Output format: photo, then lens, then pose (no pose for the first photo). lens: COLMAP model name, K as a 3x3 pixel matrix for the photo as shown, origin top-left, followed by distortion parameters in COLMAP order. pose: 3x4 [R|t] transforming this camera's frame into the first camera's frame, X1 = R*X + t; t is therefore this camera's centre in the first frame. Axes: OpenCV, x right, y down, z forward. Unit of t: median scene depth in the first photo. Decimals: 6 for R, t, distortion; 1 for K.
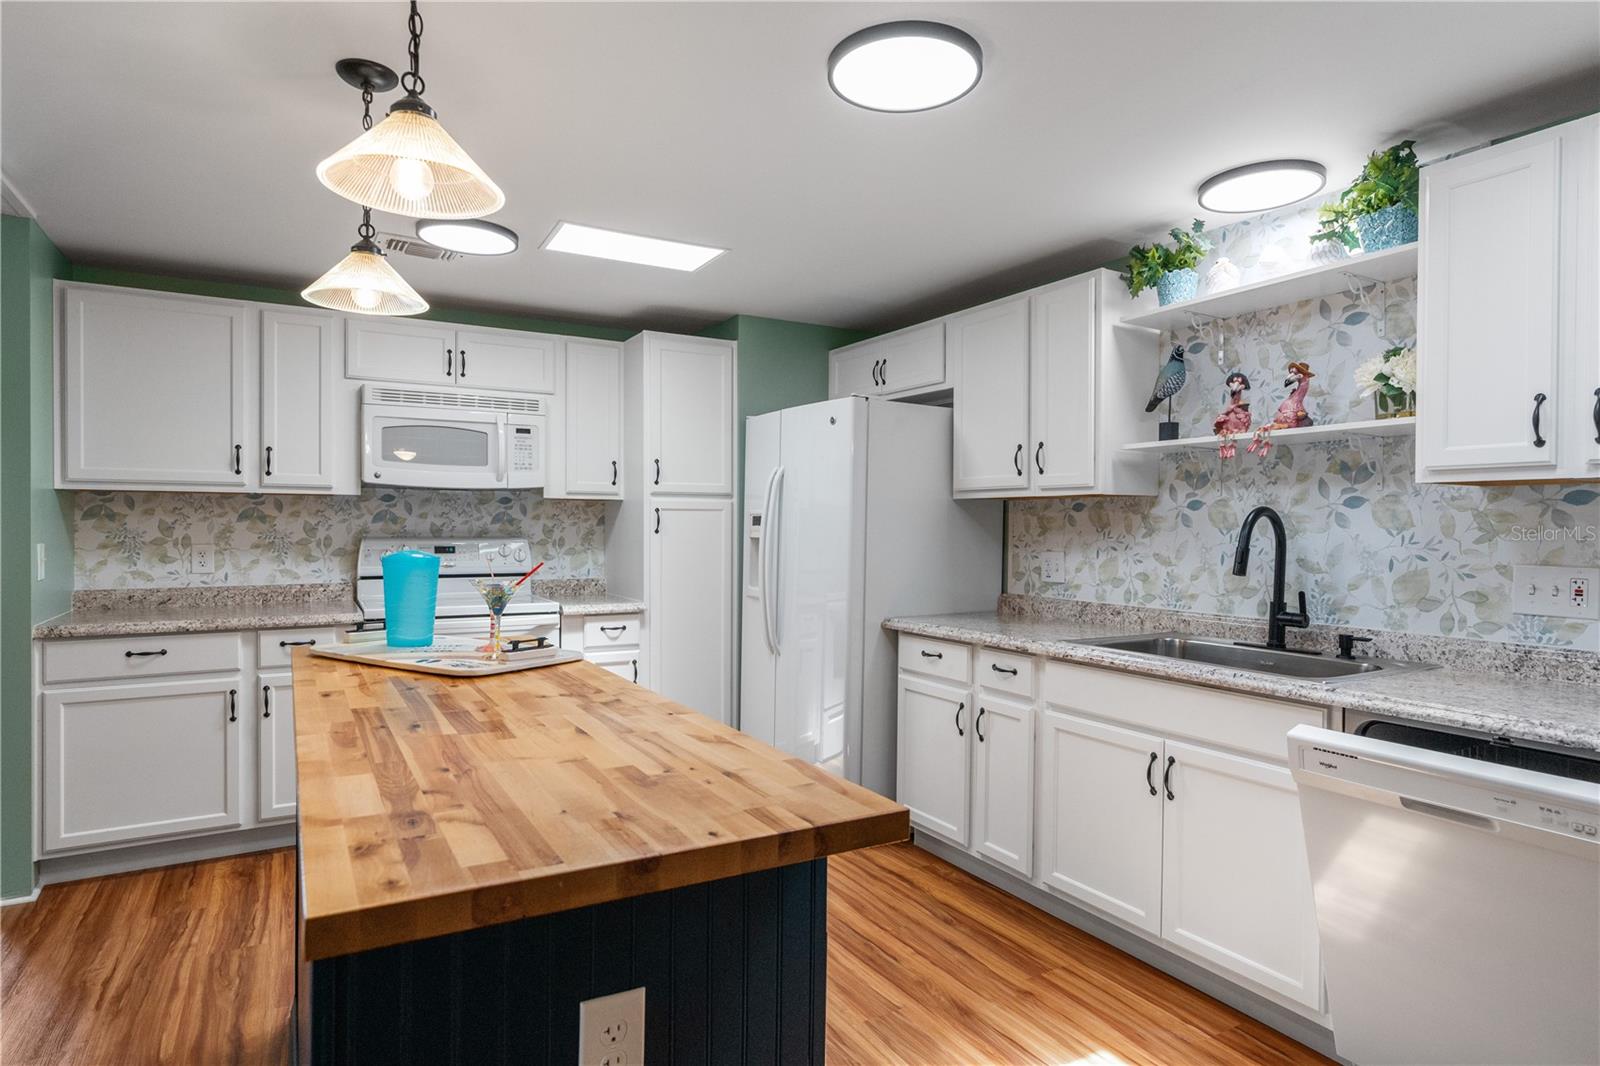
lens RADIAL K [[910.4, 0, 800.0], [0, 910.4, 533.0], [0, 0, 1]] dist [0.003987, 0.001397]
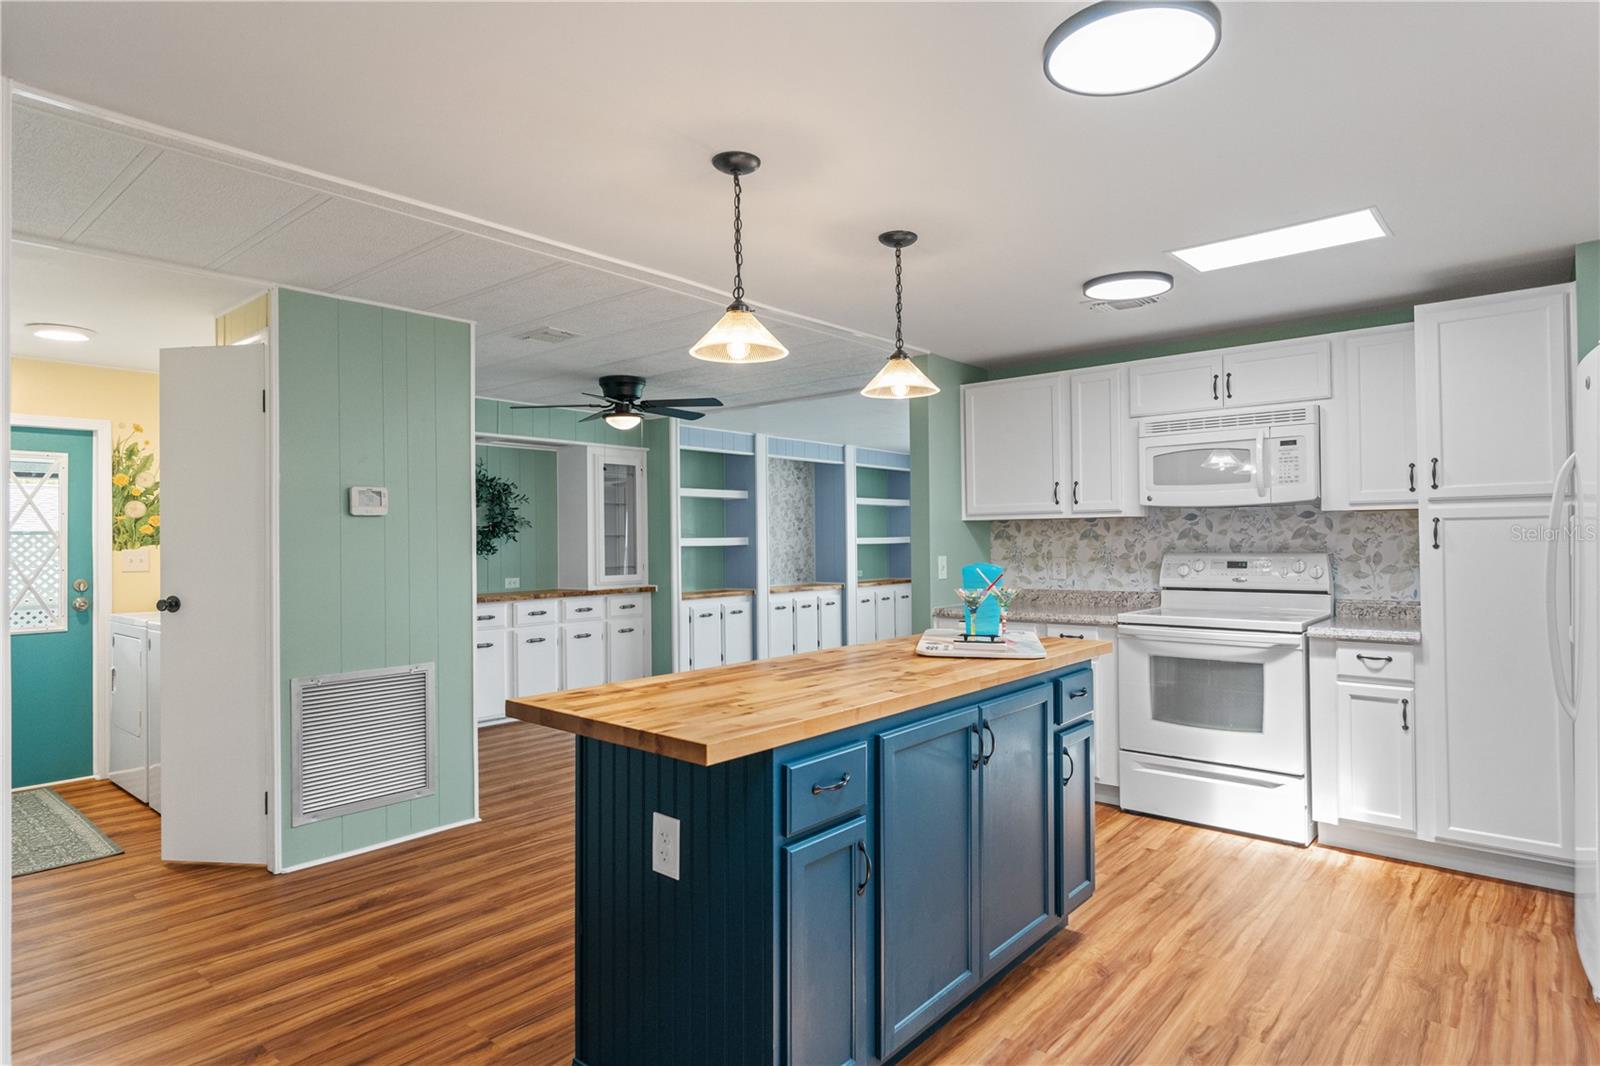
lens RADIAL K [[879.9, 0, 800.0], [0, 879.9, 533.0], [0, 0, 1]] dist [-0.003074, 0.000328]
pose [[0.340250, -0.018769, -0.940148, 0.402900], [0.000398, 0.999804, -0.019815, 0.001929], [0.940335, 0.006368, 0.340190, 0.200766]]
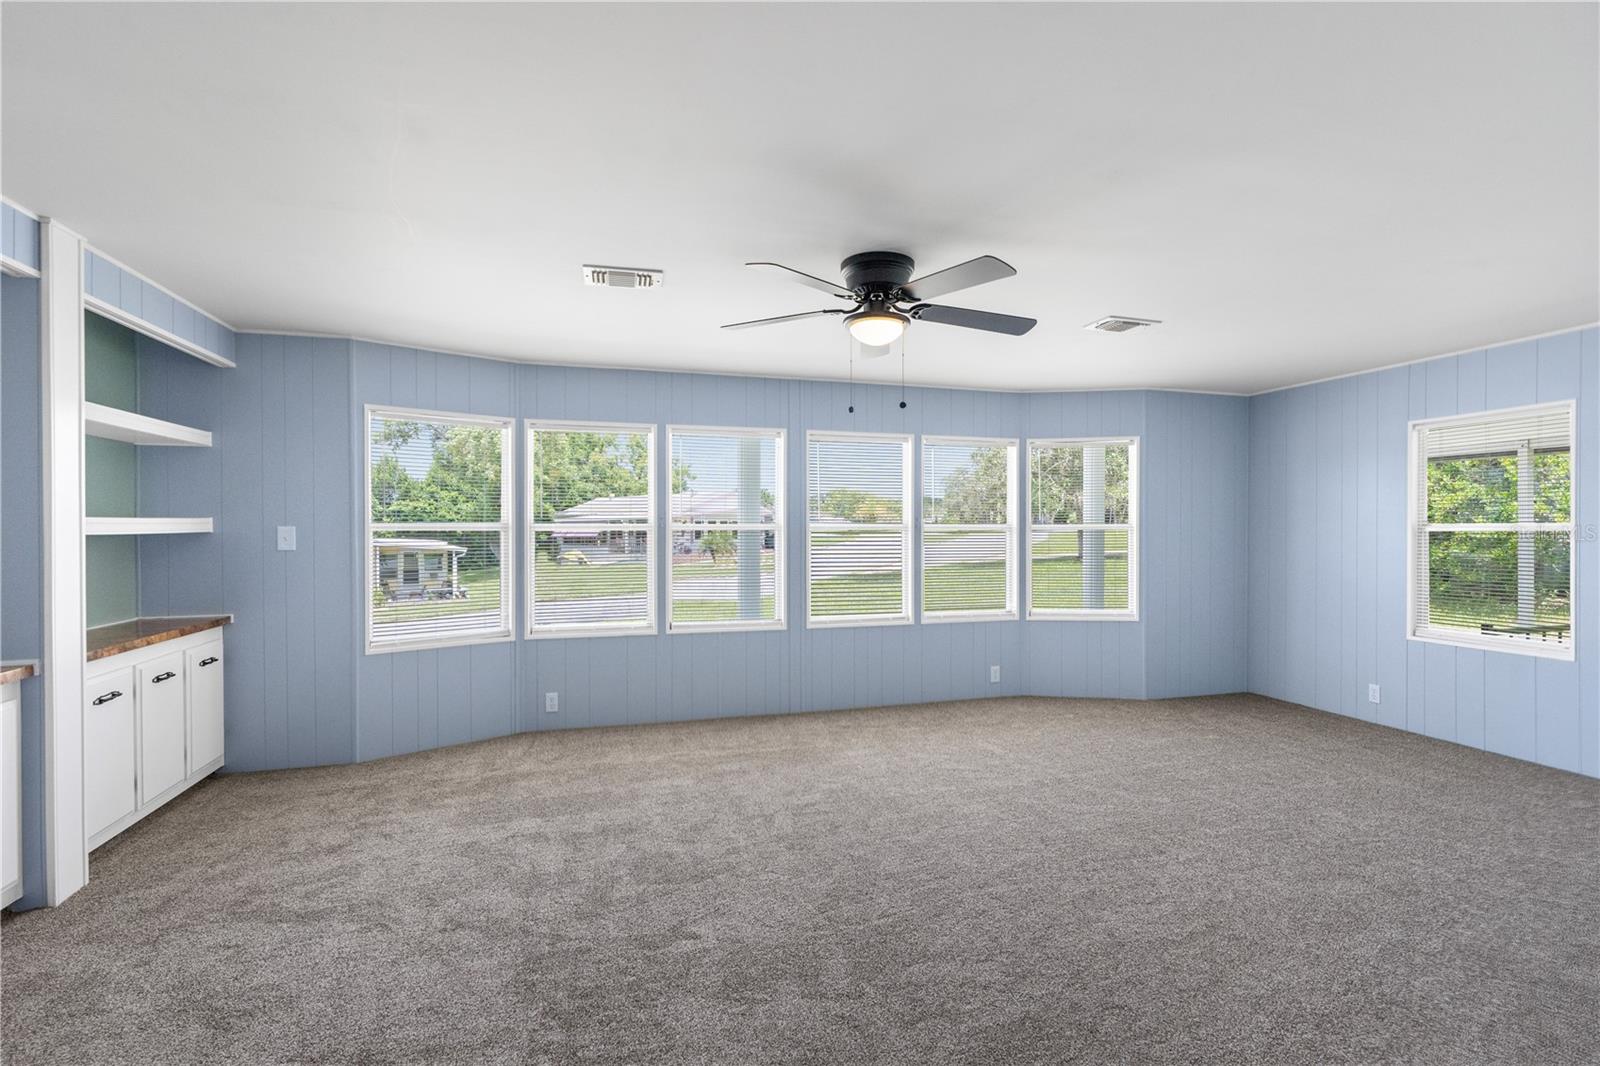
lens RADIAL K [[734.6, 0, 801.5], [0, 734.6, 536.5], [0, 0, 1]] dist [-0.002844, 0.000766]
pose [[0.972956, -0.005950, -0.230916, -0.943380], [0.006056, 0.999982, -0.000249, -0.009785], [0.230913, -0.001156, 0.972974, 0.641104]]
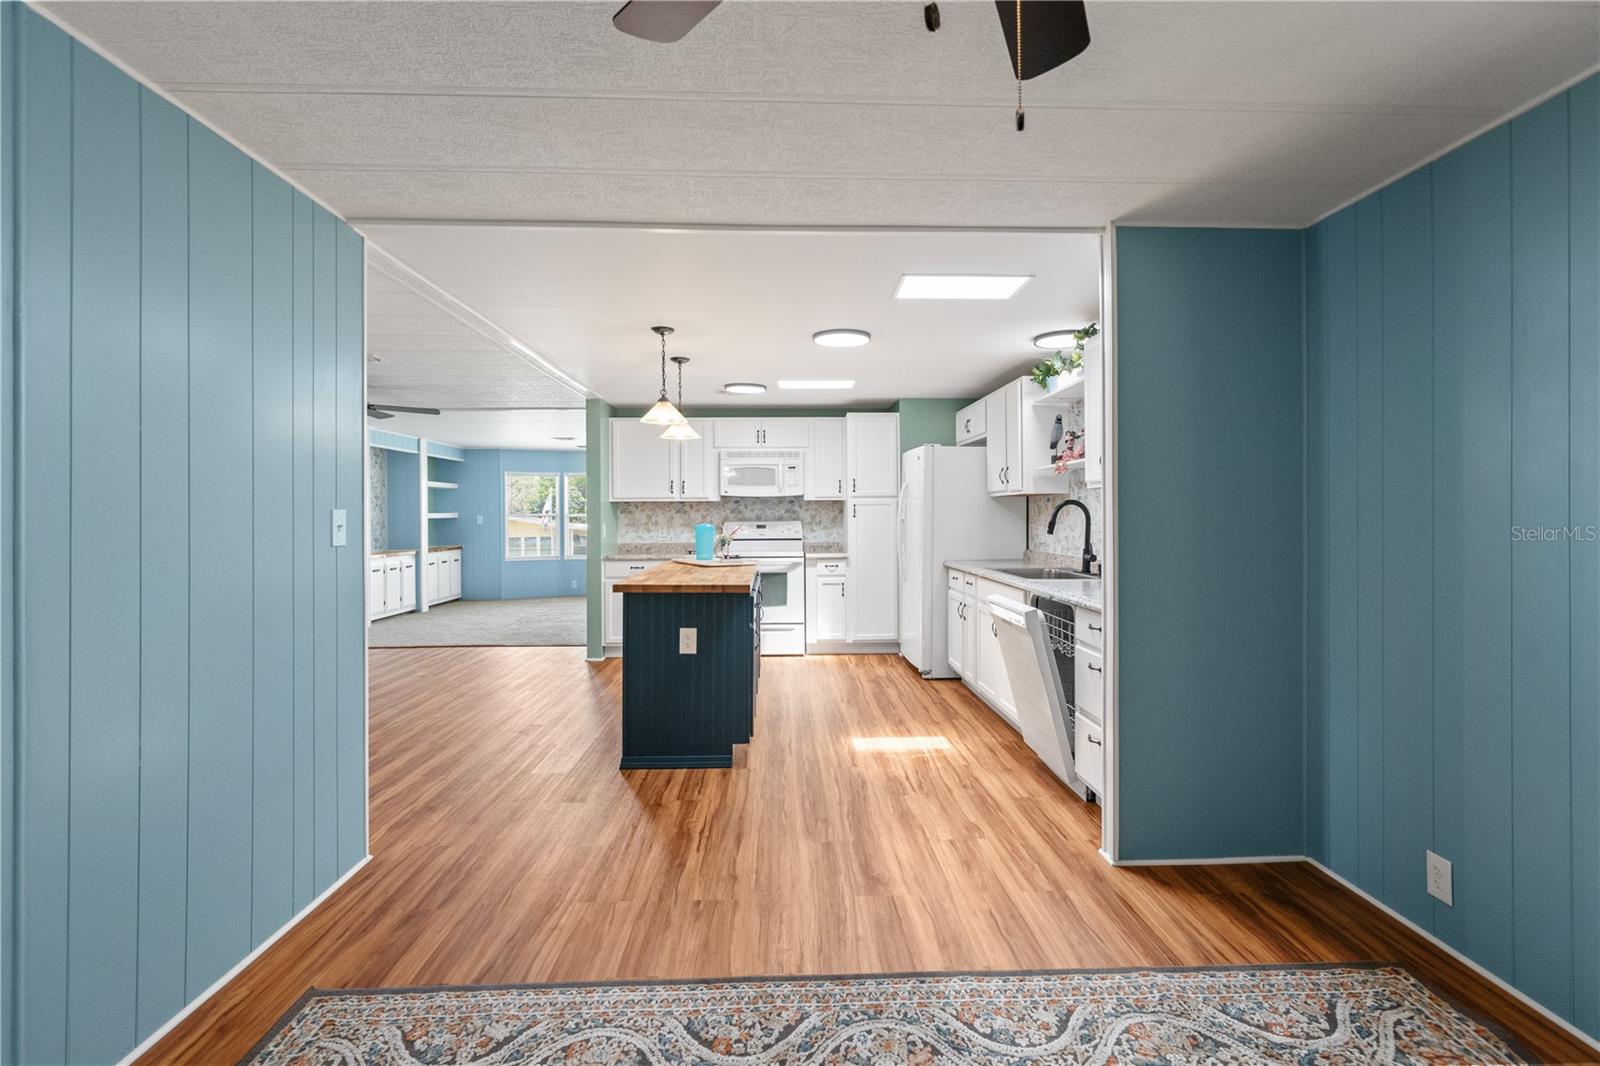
lens RADIAL K [[743.8, 0, 804.8], [0, 743.8, 520.9], [0, 0, 1]] dist [0.001083, 0.001196]
pose [[0.889000, -0.008850, -0.457823, 0.485551], [0.006561, 0.999957, -0.006589, 0.018083], [0.457861, 0.002854, 0.889019, -0.462524]]
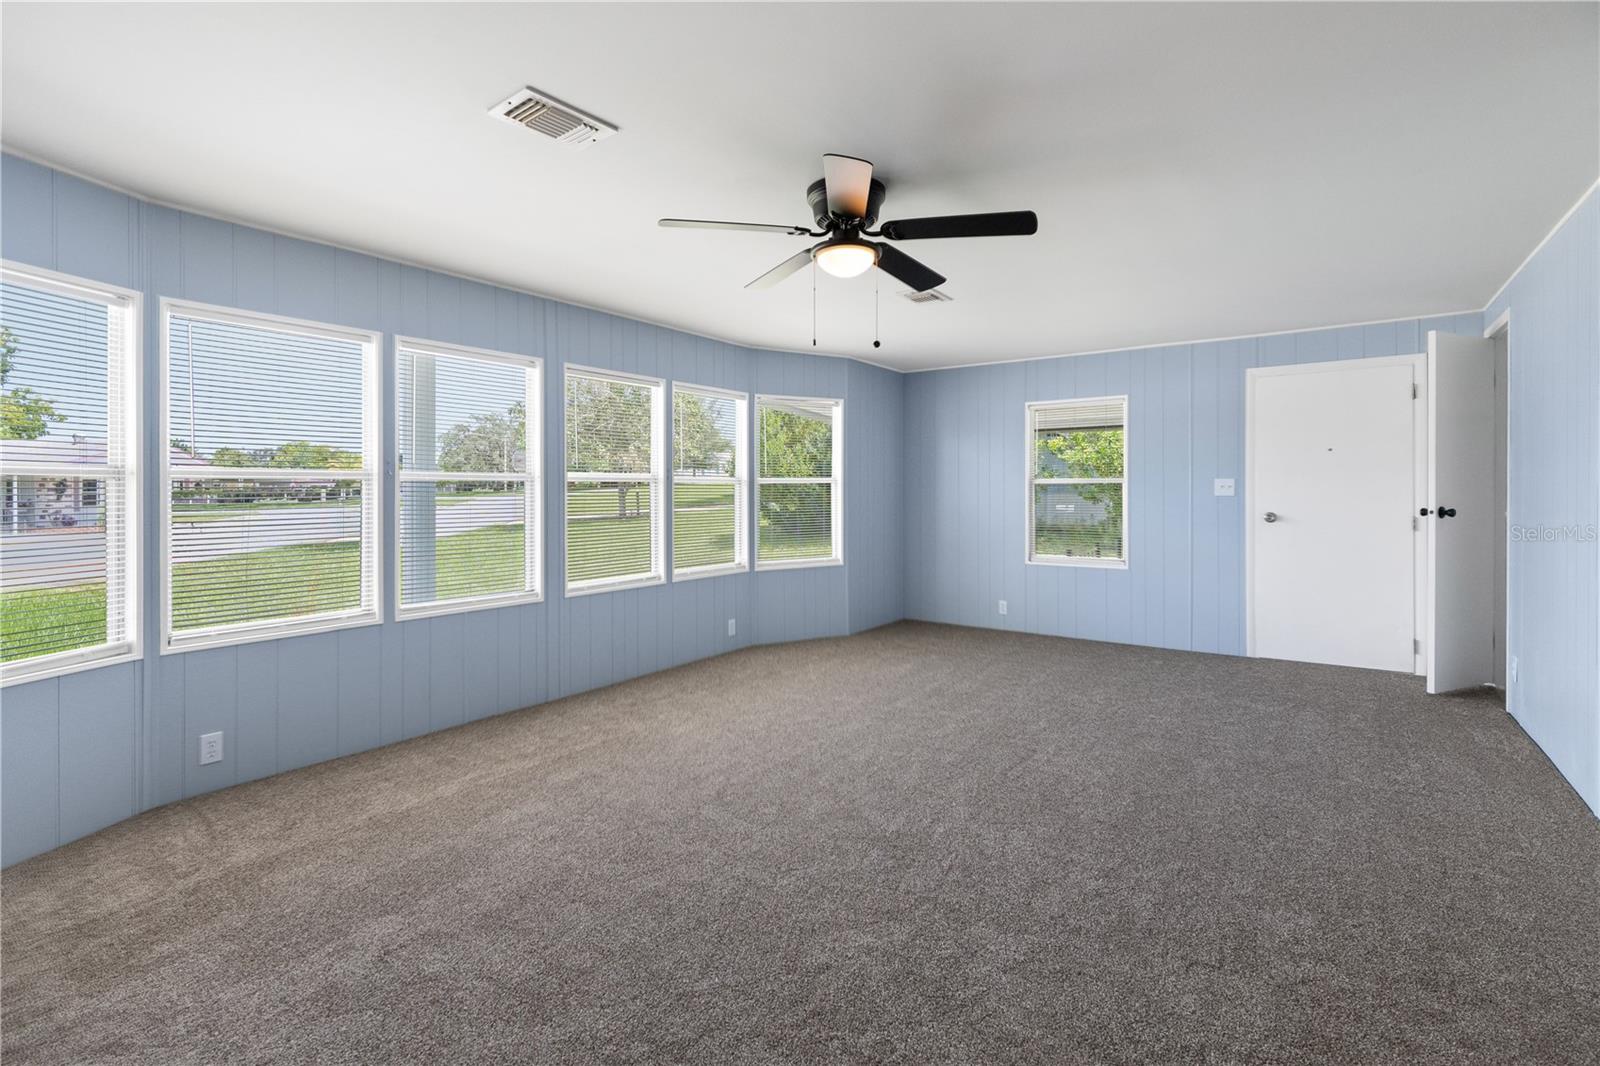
lens RADIAL K [[737.4, 0, 793.0], [0, 737.4, 492.0], [0, 0, 1]] dist [-0.004685, 0.006115]
pose [[0.912035, -0.011249, 0.409958, -1.279582], [0.013653, 0.999902, -0.002937, 0.000415], [-0.409885, 0.008276, 0.912100, 0.737476]]
